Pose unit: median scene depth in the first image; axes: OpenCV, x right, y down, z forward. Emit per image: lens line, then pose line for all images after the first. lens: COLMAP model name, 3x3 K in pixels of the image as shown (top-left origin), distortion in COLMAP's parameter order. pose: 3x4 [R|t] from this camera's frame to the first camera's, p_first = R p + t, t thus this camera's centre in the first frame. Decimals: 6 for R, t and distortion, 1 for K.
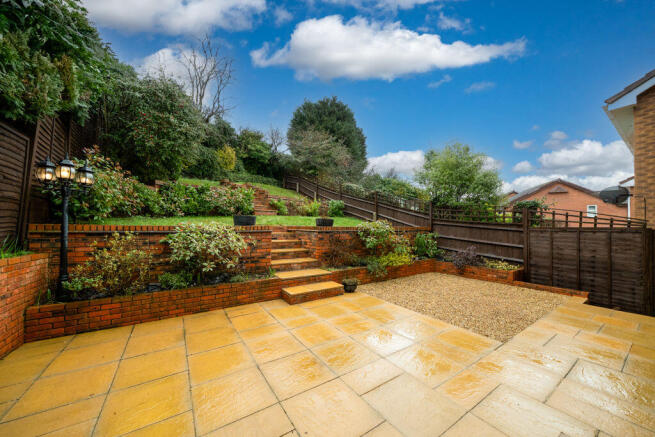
lens RADIAL K [[233.9, 0, 329.5], [0, 233.9, 220.7], [0, 0, 1]] dist [-0.004274, -0.000740]
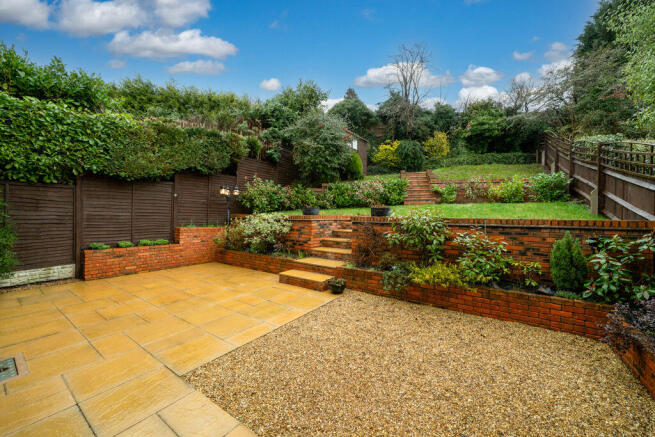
lens RADIAL K [[244.9, 0, 330.4], [0, 244.9, 212.6], [0, 0, 1]] dist [-0.009047, -0.000085]
pose [[0.387080, -0.008193, -0.922010, 0.773712], [0.014008, 0.999897, -0.003004, 0.010892], [0.921940, -0.011752, 0.387155, 0.543229]]
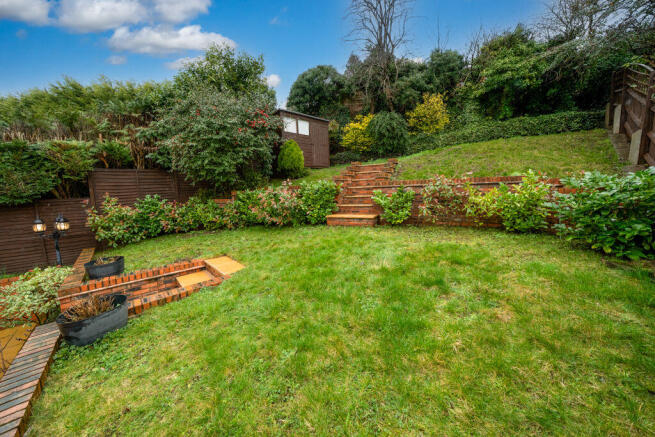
lens RADIAL K [[233.9, 0, 312.1], [0, 233.9, 213.2], [0, 0, 1]] dist [-0.004274, -0.000740]
pose [[0.181076, 0.068538, -0.981078, 0.405909], [0.064149, 0.994621, 0.081324, -0.169830], [0.981375, -0.077661, 0.175705, 1.385251]]
